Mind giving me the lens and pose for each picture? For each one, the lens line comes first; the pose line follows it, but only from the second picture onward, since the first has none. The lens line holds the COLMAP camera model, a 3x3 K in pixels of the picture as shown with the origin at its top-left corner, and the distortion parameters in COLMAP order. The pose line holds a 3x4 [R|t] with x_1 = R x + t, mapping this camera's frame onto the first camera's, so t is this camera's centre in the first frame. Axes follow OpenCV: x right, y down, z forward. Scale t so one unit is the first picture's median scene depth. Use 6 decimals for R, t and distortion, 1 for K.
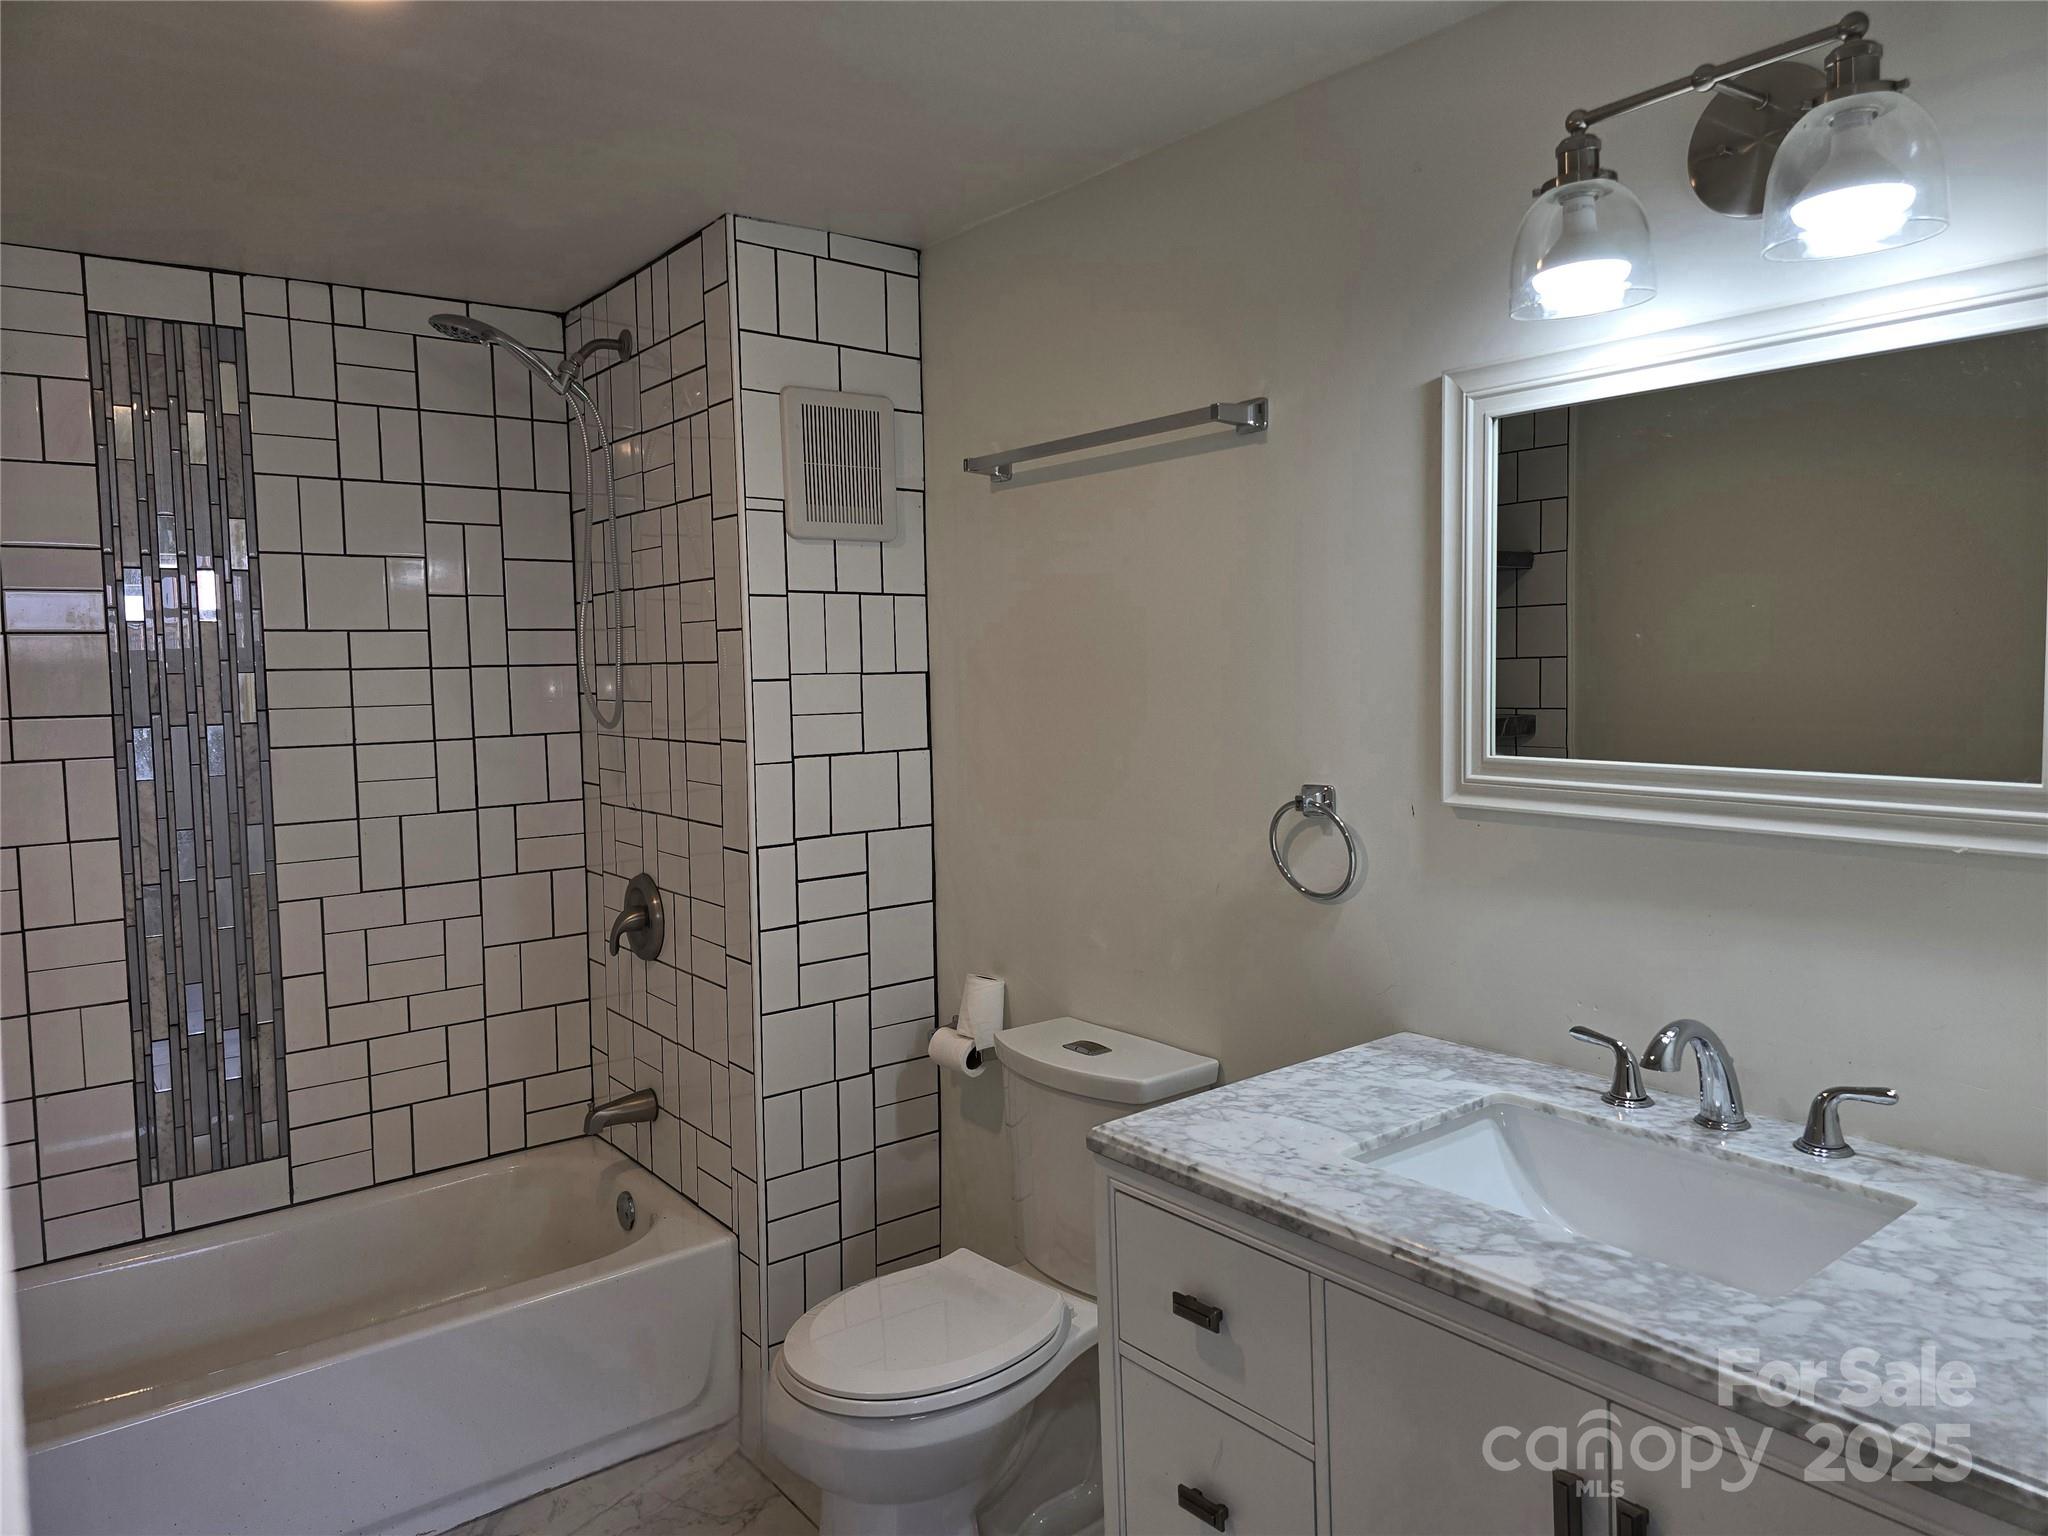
lens RADIAL K [[1392.6, 0, 1070.1], [0, 1392.6, 735.7], [0, 0, 1]] dist [0.055958, -0.043443]
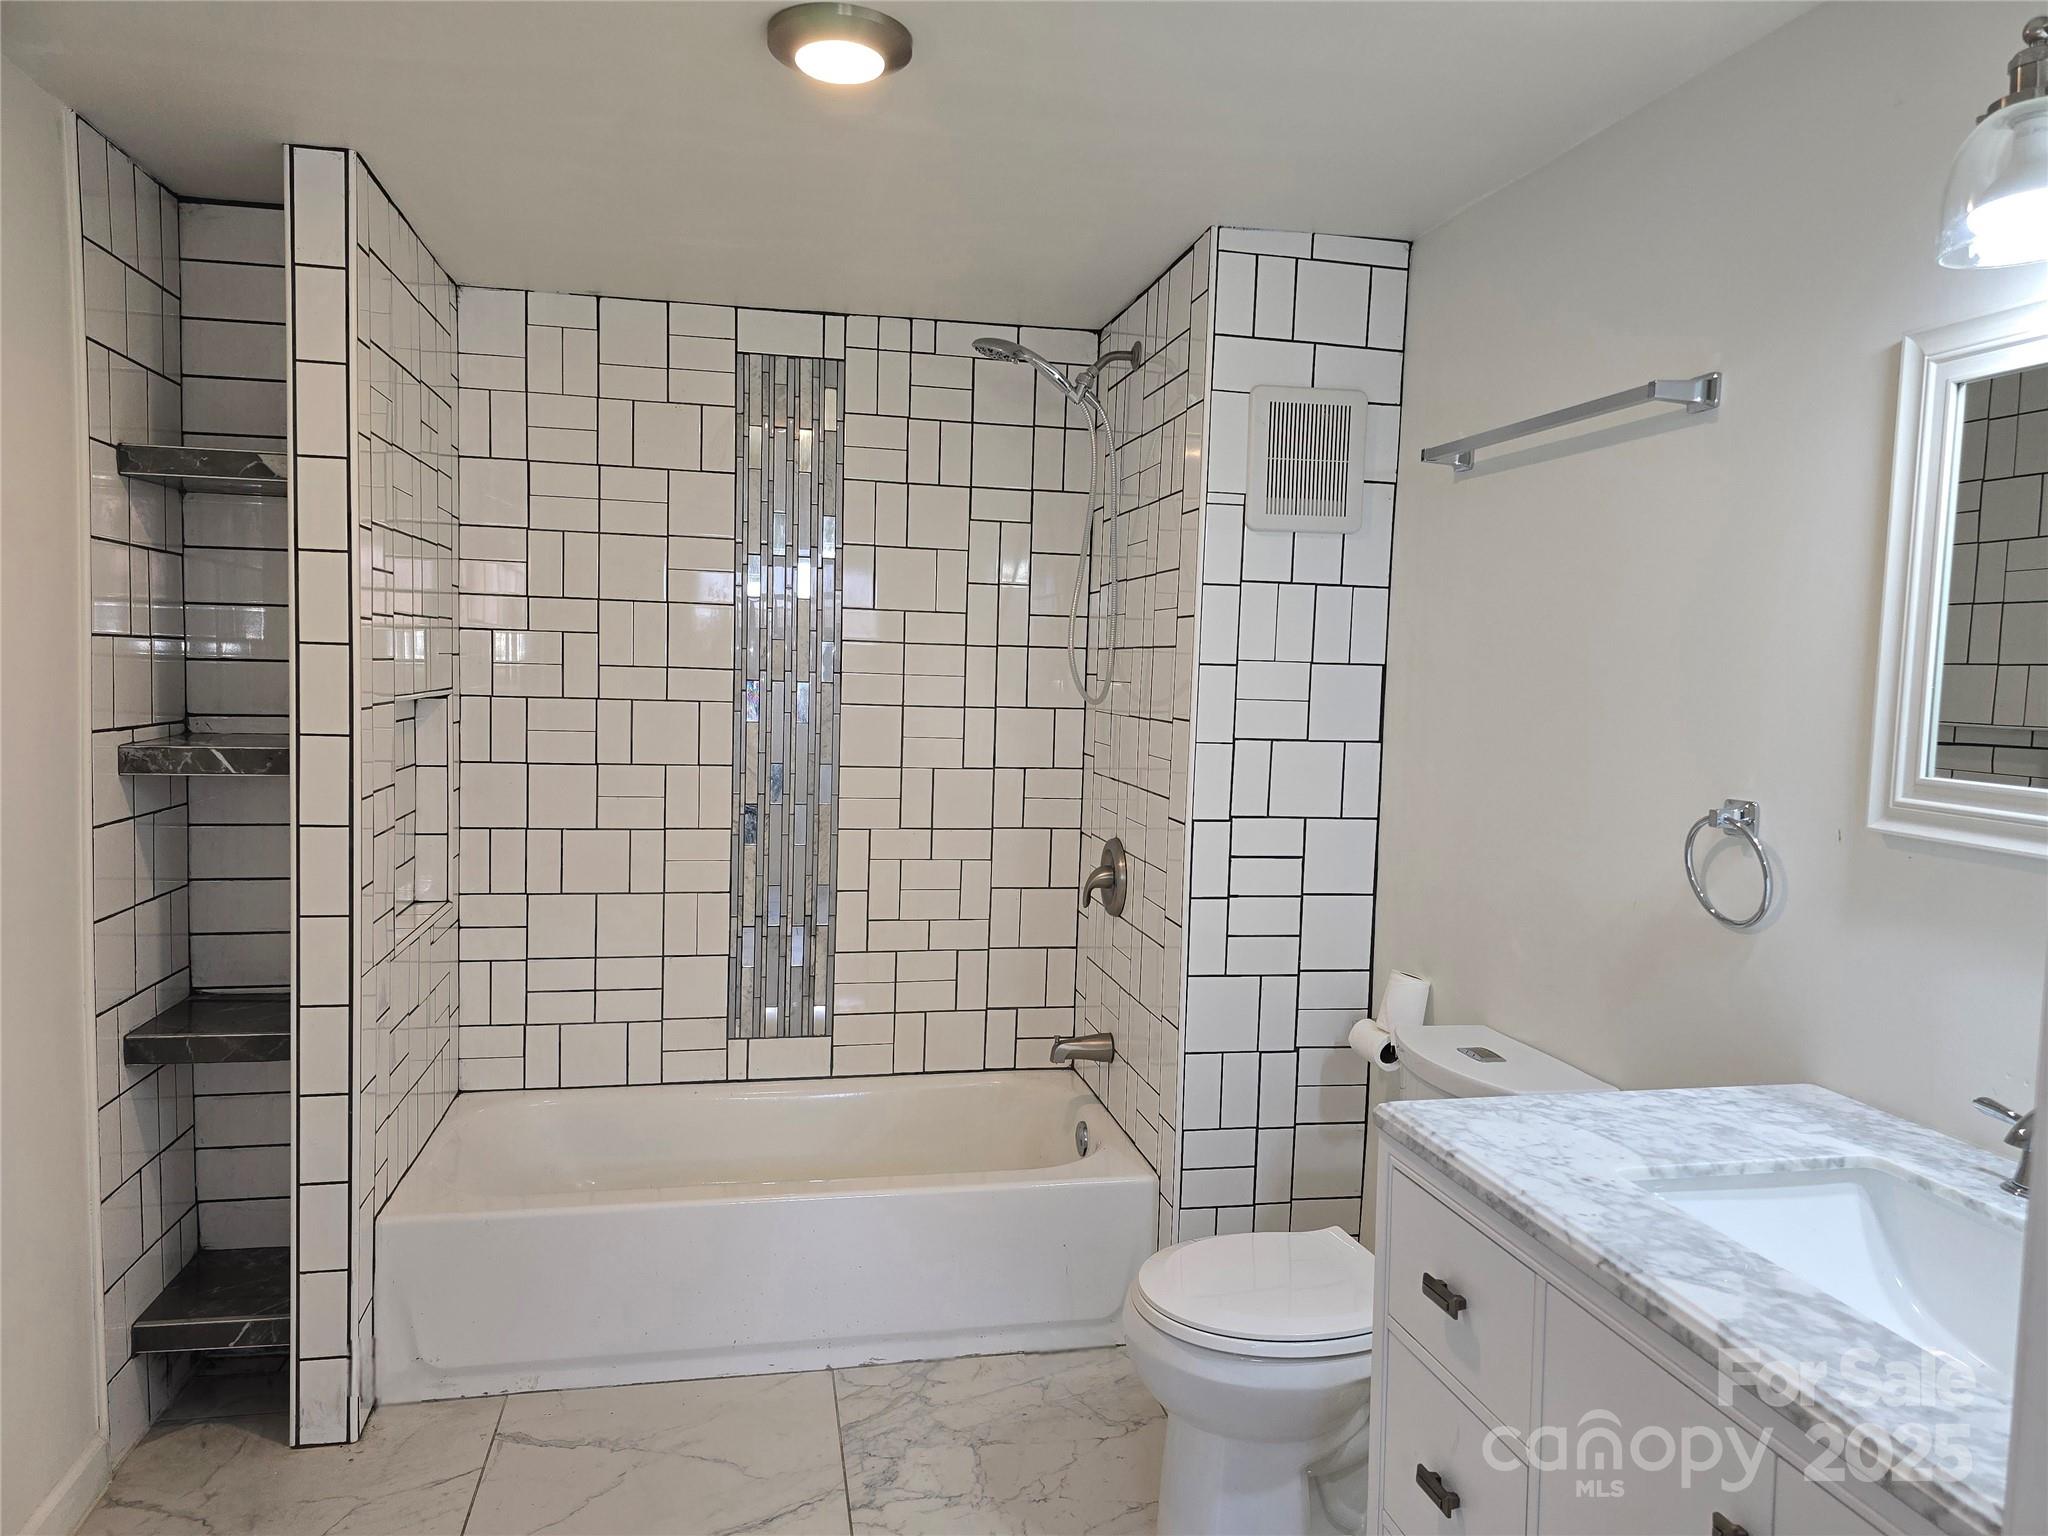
lens RADIAL K [[1392.6, 0, 1018.8], [0, 1392.6, 751.2], [0, 0, 1]] dist [0.055958, -0.043443]
pose [[0.893436, 0.074118, -0.443033, 0.120927], [-0.070890, 0.997199, 0.023868, 0.011272], [0.443561, 0.010083, 0.896187, -0.017052]]
